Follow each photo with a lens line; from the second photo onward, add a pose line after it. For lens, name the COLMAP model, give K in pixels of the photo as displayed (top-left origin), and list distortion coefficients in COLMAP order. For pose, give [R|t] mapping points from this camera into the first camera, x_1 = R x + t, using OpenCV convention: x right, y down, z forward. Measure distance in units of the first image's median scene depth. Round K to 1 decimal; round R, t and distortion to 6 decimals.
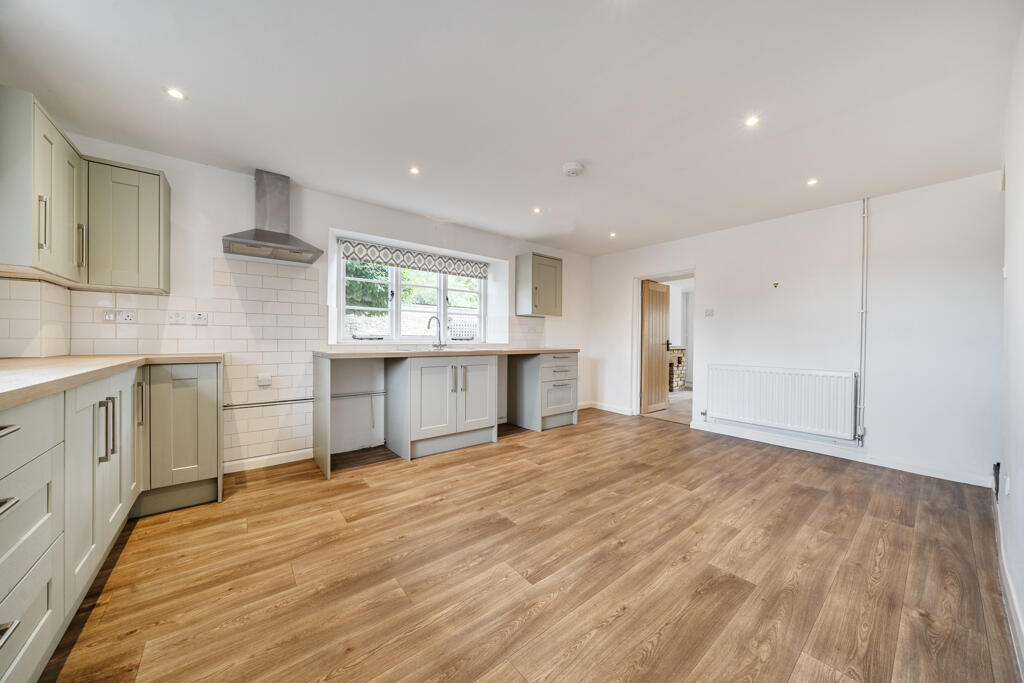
lens RADIAL K [[343.6, 0, 494.6], [0, 343.6, 355.7], [0, 0, 1]] dist [-0.019051, 0.000093]
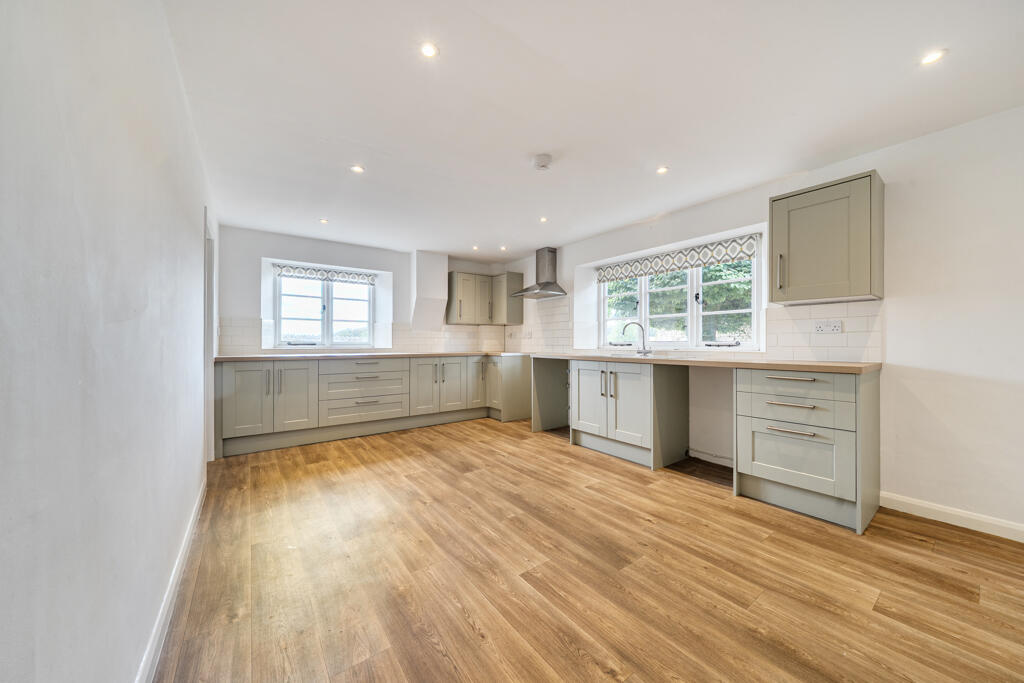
lens RADIAL K [[356.8, 0, 512.0], [0, 356.8, 341.5], [0, 0, 1]] dist [0.006258, -0.000104]
pose [[-0.014860, -0.014314, -0.999787, 0.891323], [-0.052142, 0.998548, -0.013521, -0.025635], [0.998529, 0.051930, -0.015585, 0.685627]]
